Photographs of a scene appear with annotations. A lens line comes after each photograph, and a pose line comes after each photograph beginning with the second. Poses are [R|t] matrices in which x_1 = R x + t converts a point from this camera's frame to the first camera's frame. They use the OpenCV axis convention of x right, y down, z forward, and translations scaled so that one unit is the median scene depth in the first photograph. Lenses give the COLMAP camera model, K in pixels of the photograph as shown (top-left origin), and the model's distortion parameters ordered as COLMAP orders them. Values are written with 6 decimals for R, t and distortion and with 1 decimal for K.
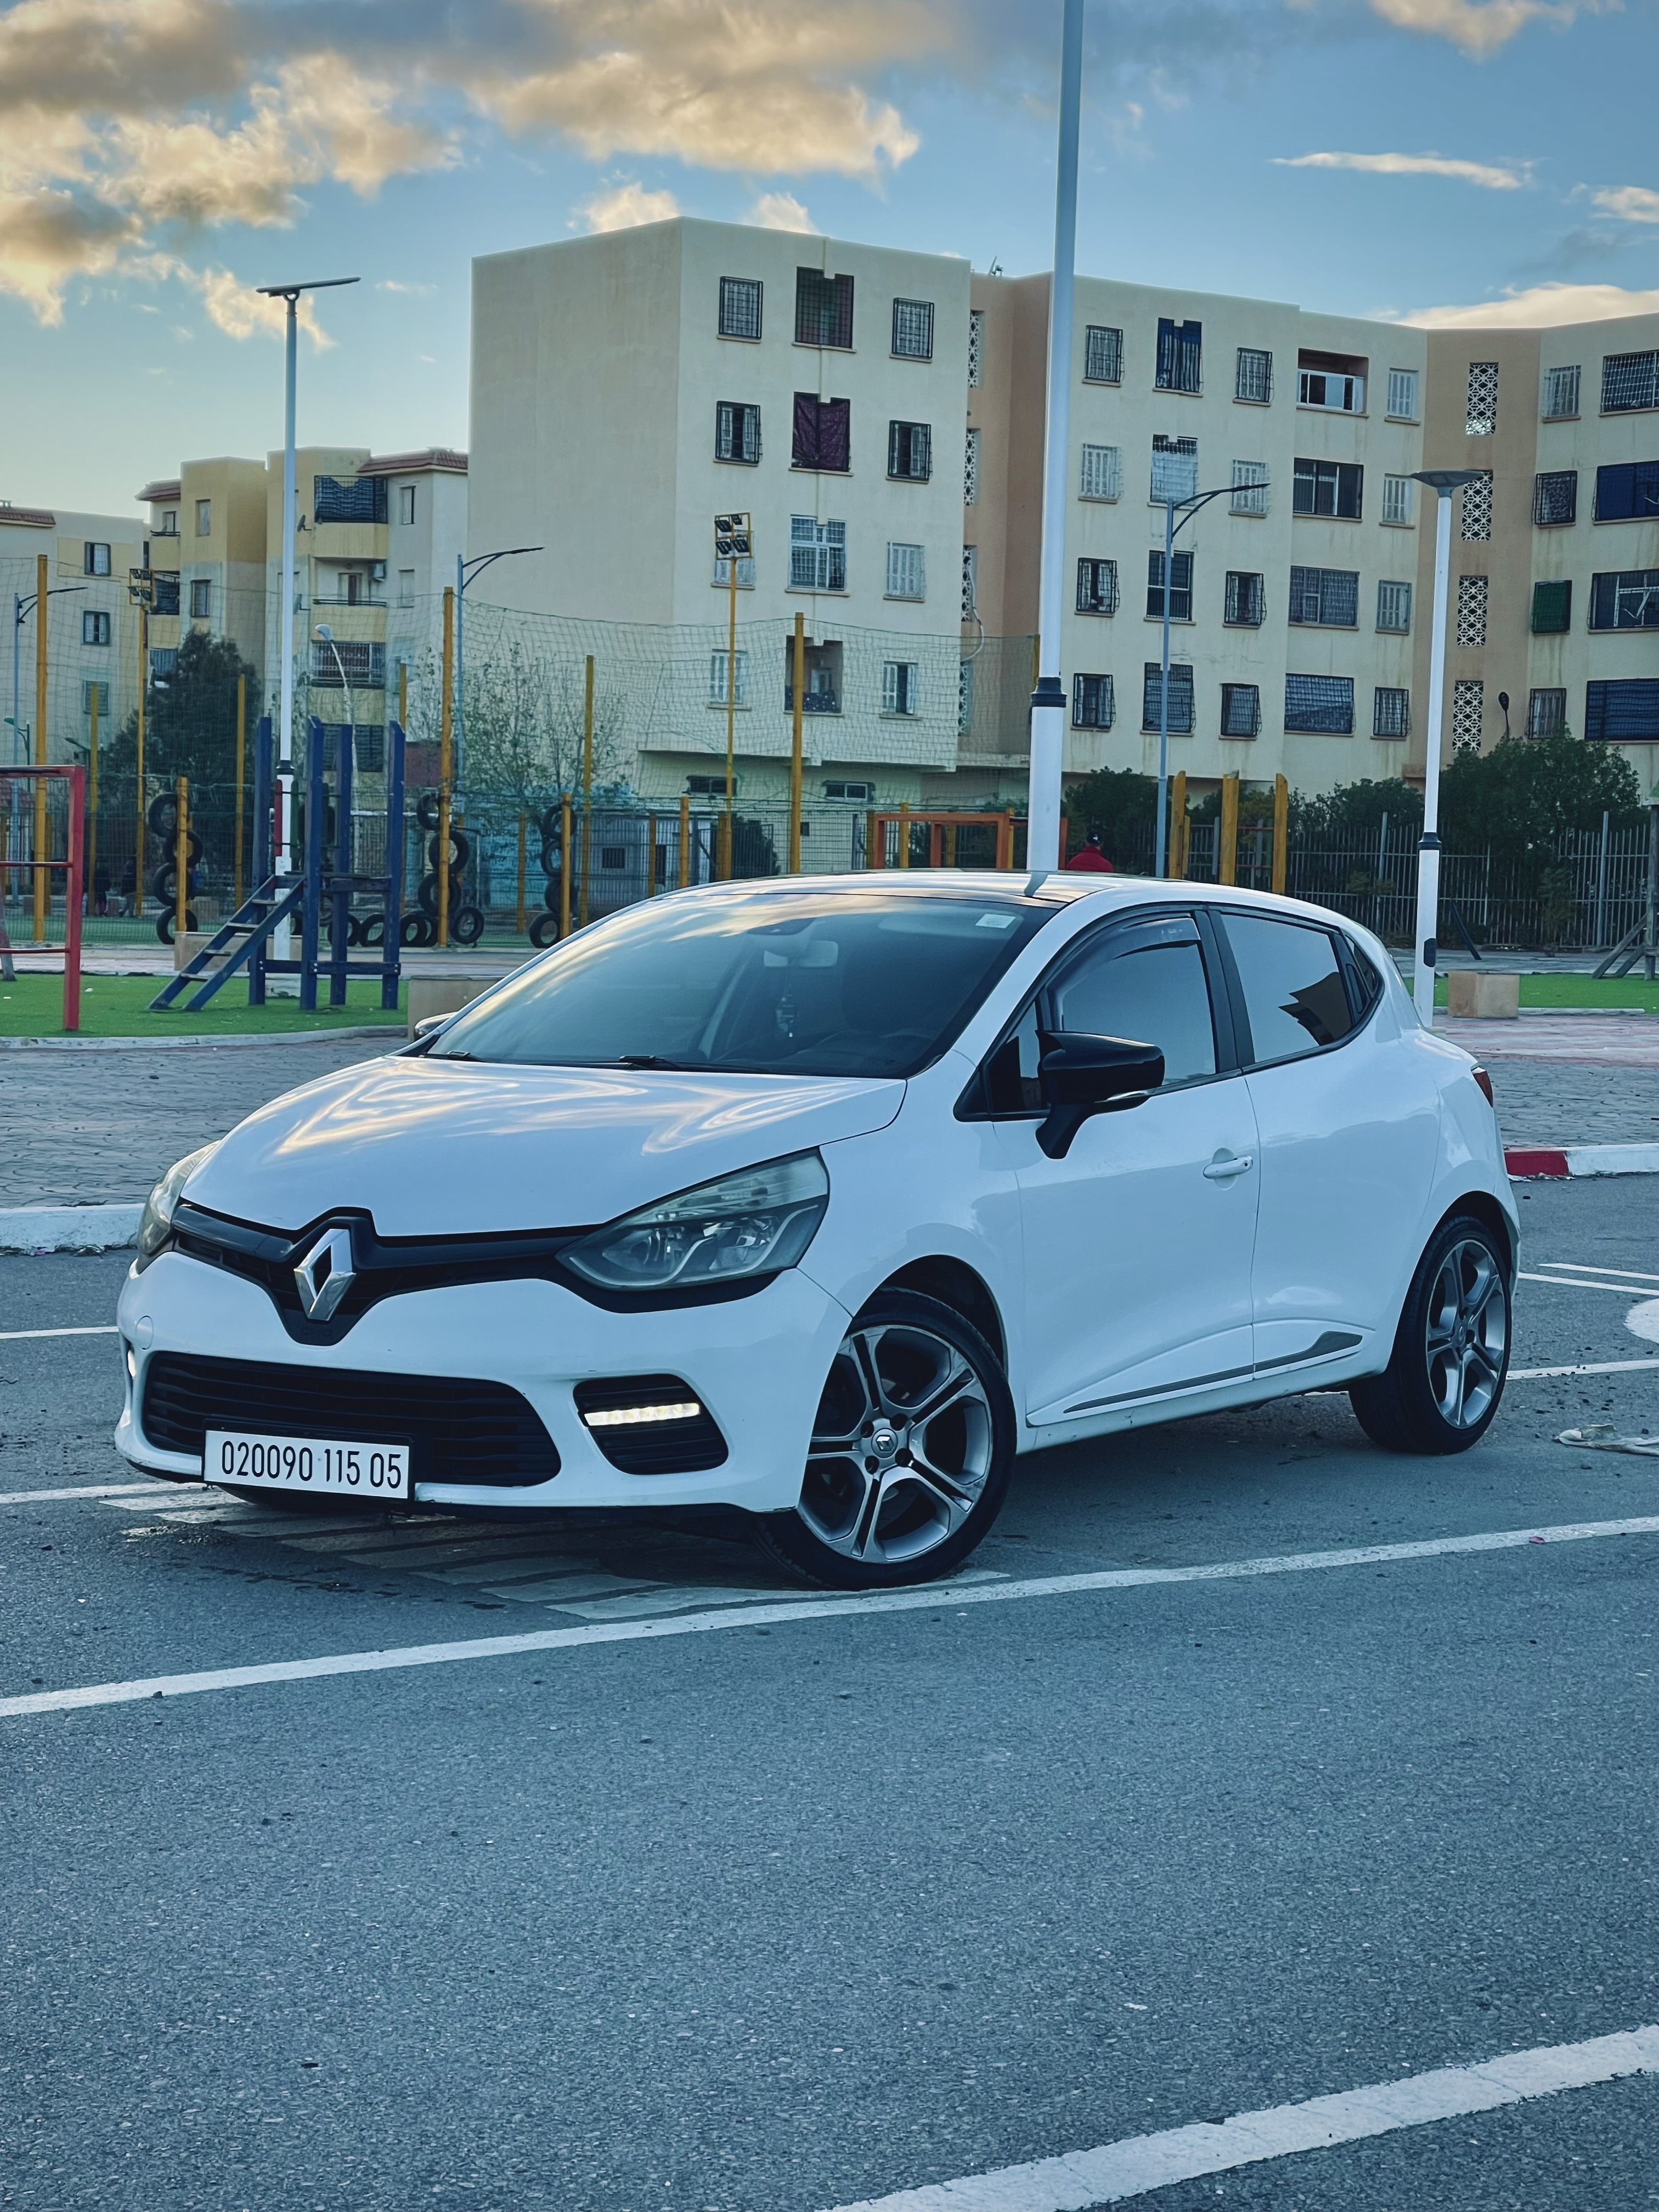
lens RADIAL K [[4227.5, 0, 827.0], [0, 4227.5, 1114.9], [0, 0, 1]] dist [0.252239, 0.000000]
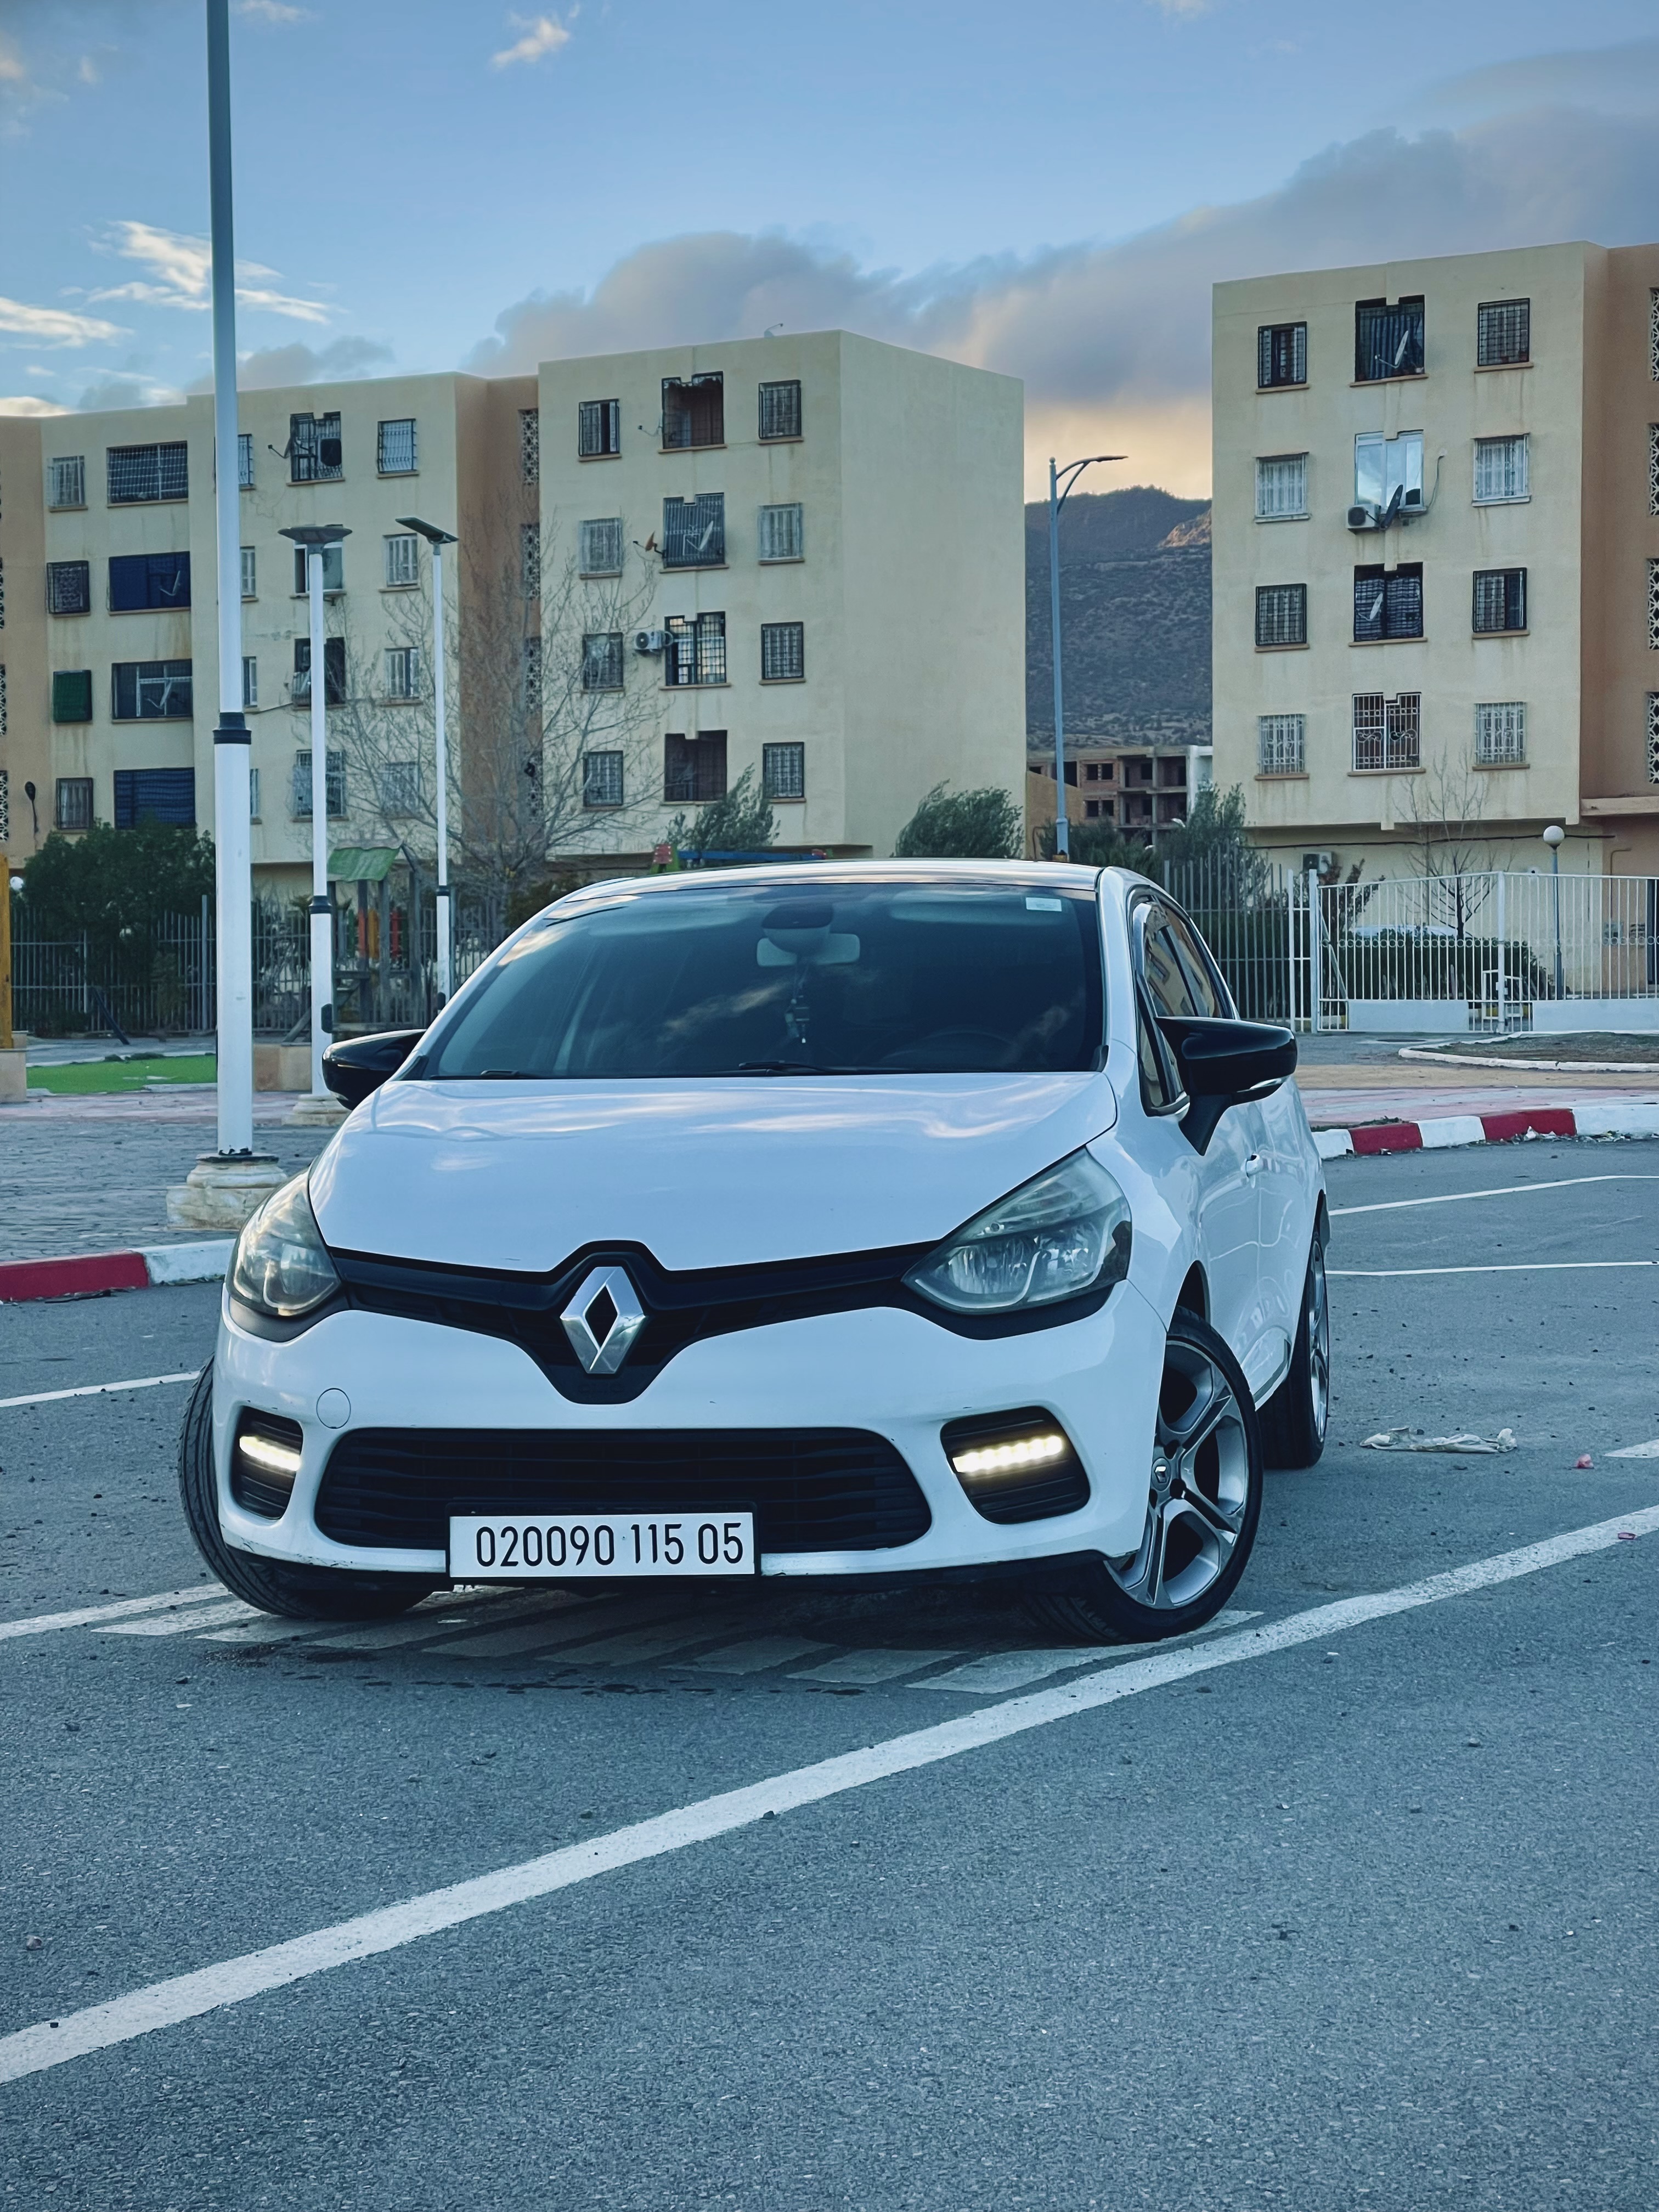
lens RADIAL K [[4227.5, 0, 831.3], [0, 4227.5, 1108.6], [0, 0, 1]] dist [0.252239, 0.000000]
pose [[0.933596, -0.045678, 0.355404, -0.370101], [0.054292, 0.998423, -0.014296, 0.009720], [-0.354191, 0.032642, 0.934603, 0.188773]]
